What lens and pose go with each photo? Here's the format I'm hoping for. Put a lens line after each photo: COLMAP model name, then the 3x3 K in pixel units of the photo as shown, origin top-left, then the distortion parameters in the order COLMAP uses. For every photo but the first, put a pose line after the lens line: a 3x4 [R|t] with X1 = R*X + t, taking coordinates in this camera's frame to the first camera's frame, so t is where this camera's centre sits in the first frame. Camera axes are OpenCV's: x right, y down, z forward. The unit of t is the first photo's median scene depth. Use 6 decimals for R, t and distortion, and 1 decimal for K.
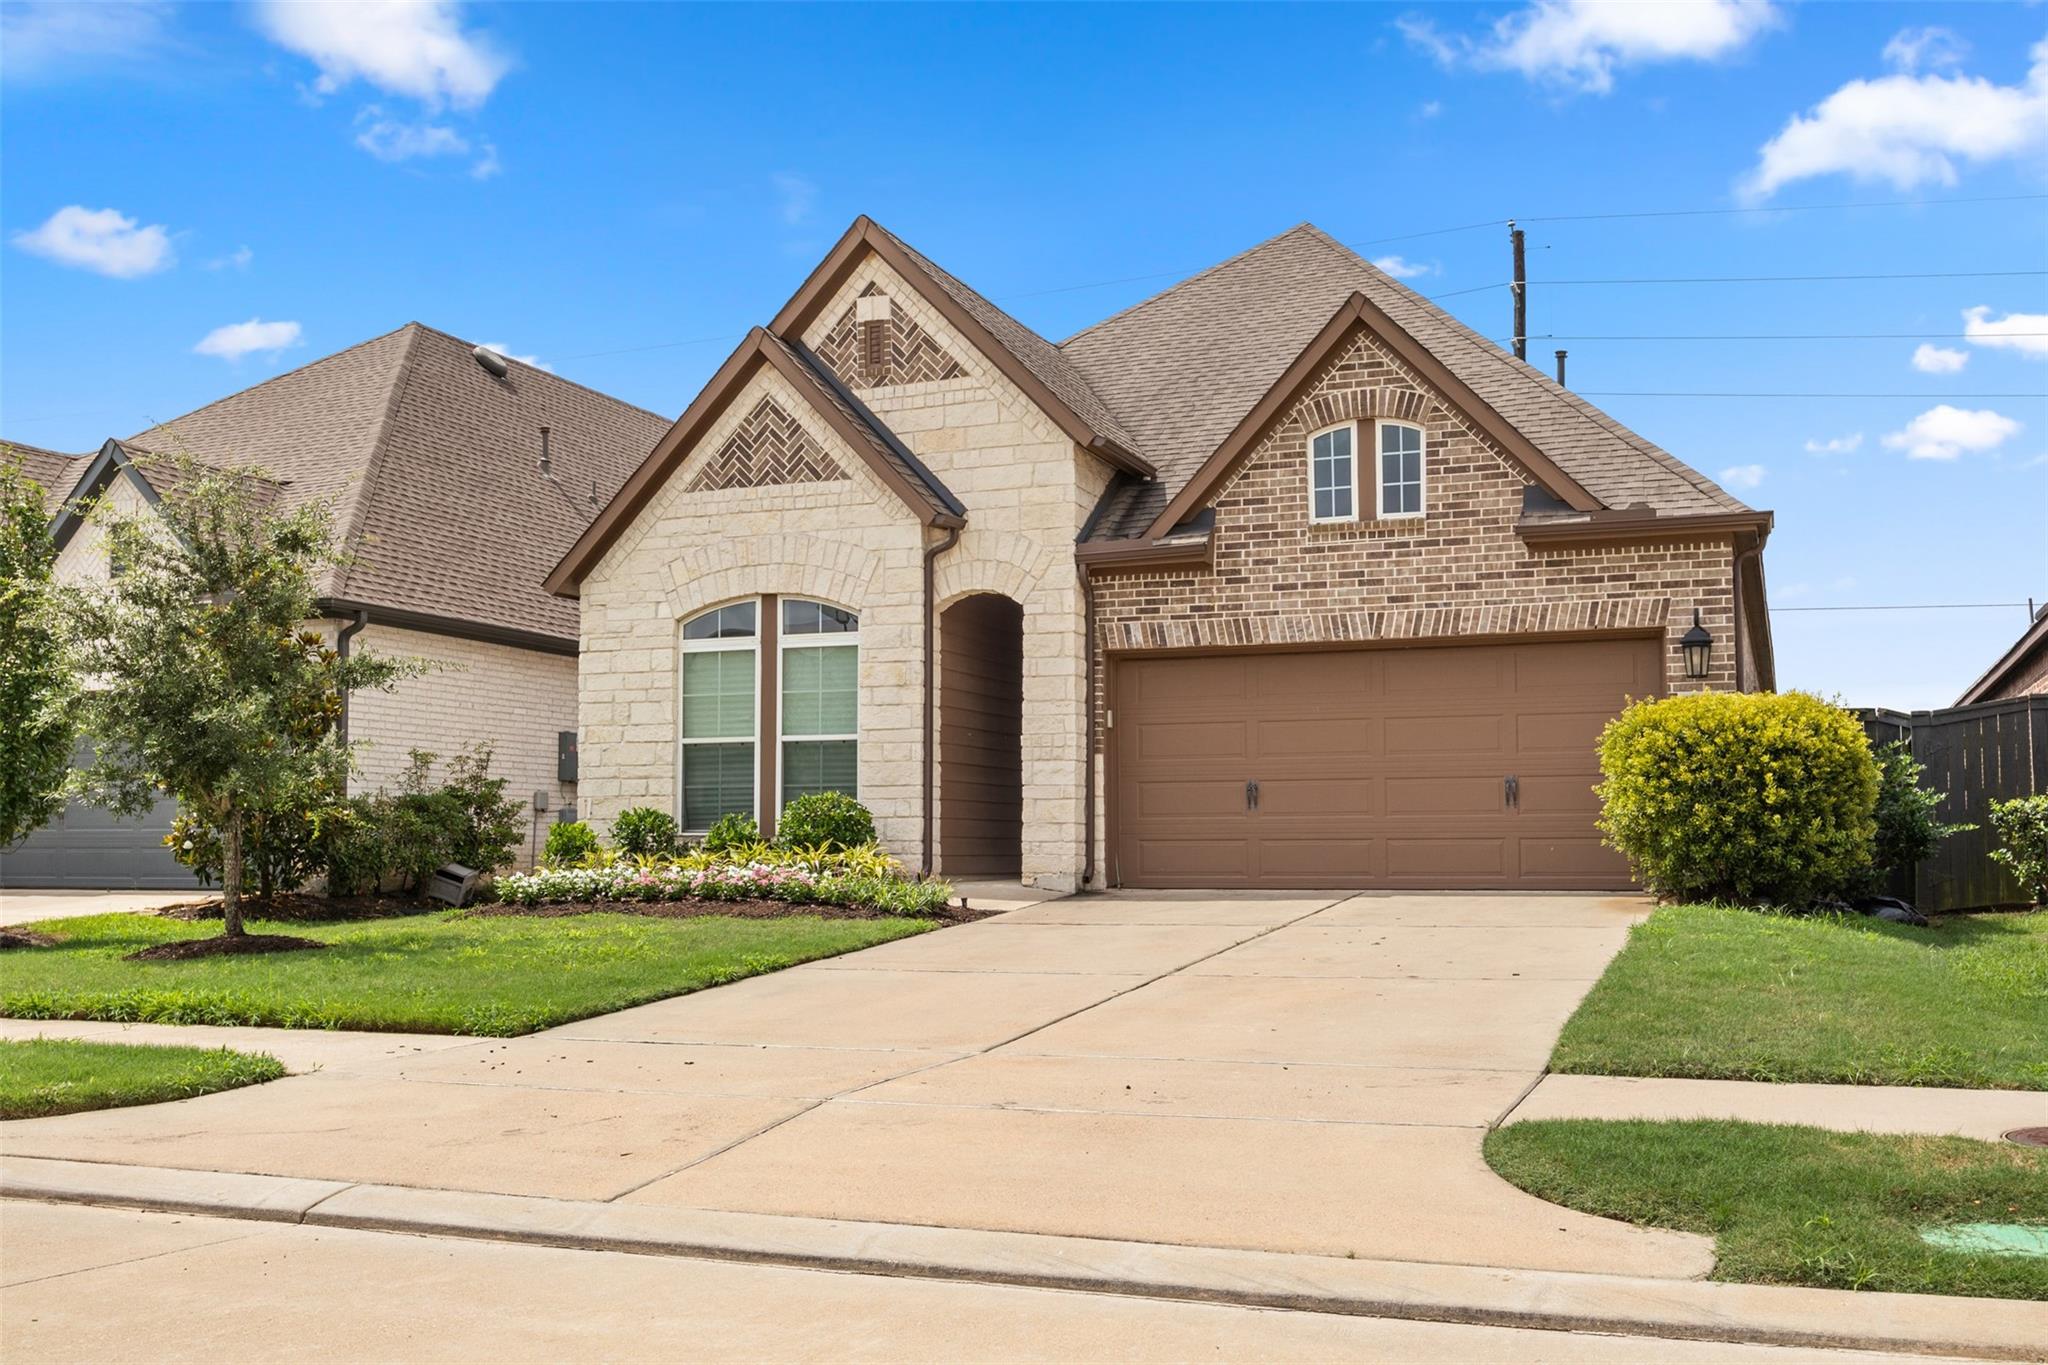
lens RADIAL K [[1328.9, 0, 1024.0], [0, 1328.9, 682.5], [0, 0, 1]] dist [0.000143, -0.000663]
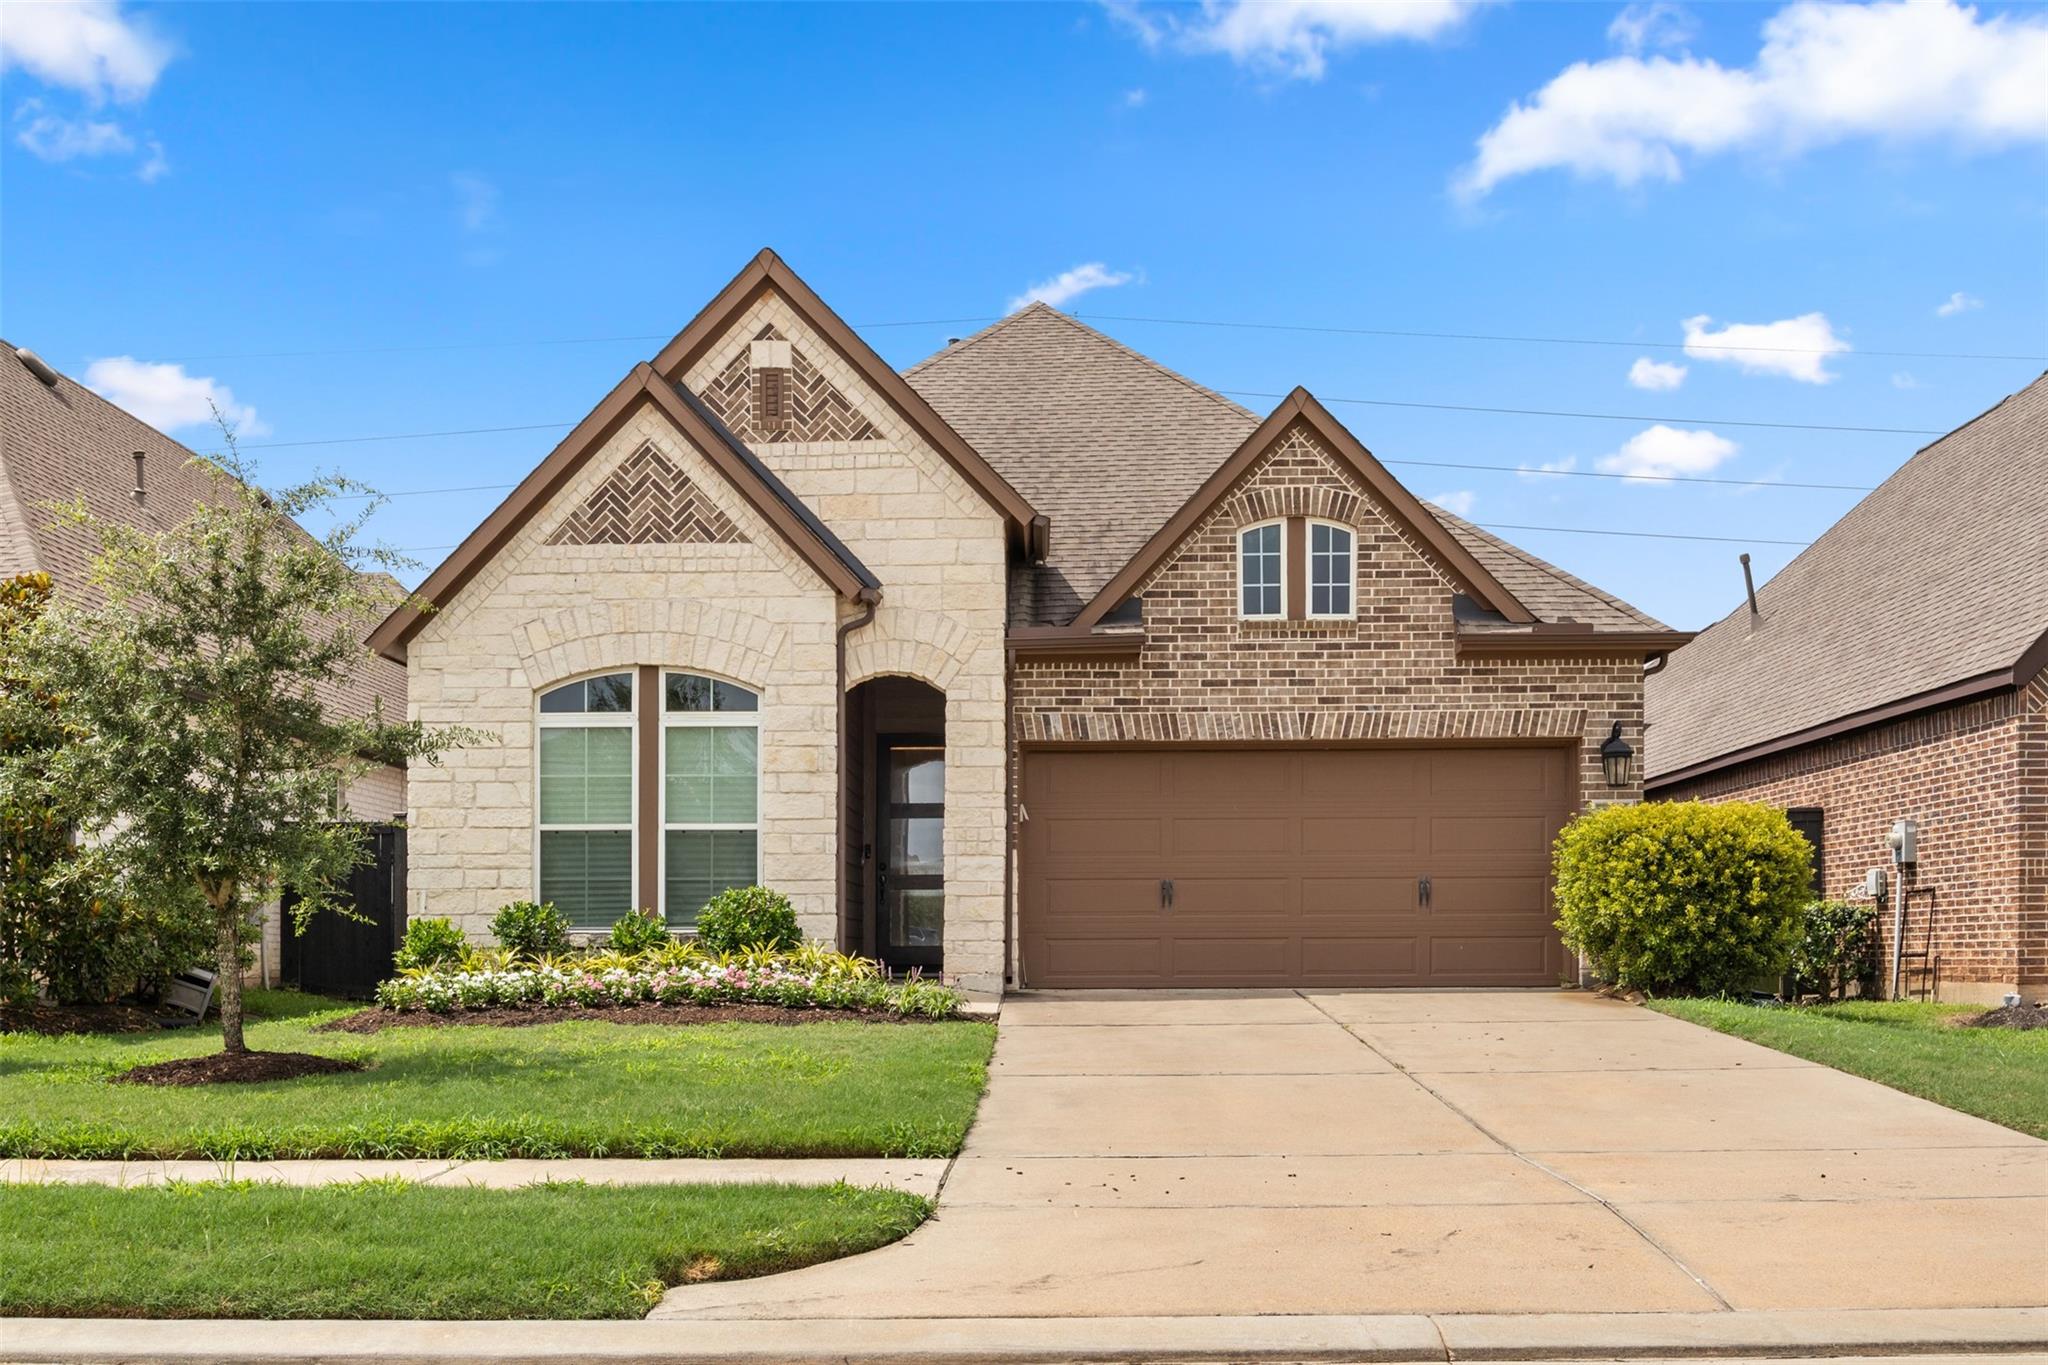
lens RADIAL K [[1380.7, 0, 1024.0], [0, 1380.7, 840.4], [0, 0, 1]] dist [0.002957, 0.001324]
pose [[0.971792, 0.017053, 0.235223, -0.175471], [-0.028026, 0.998665, 0.043386, 0.003977], [-0.234170, -0.048755, 0.970972, 0.032089]]
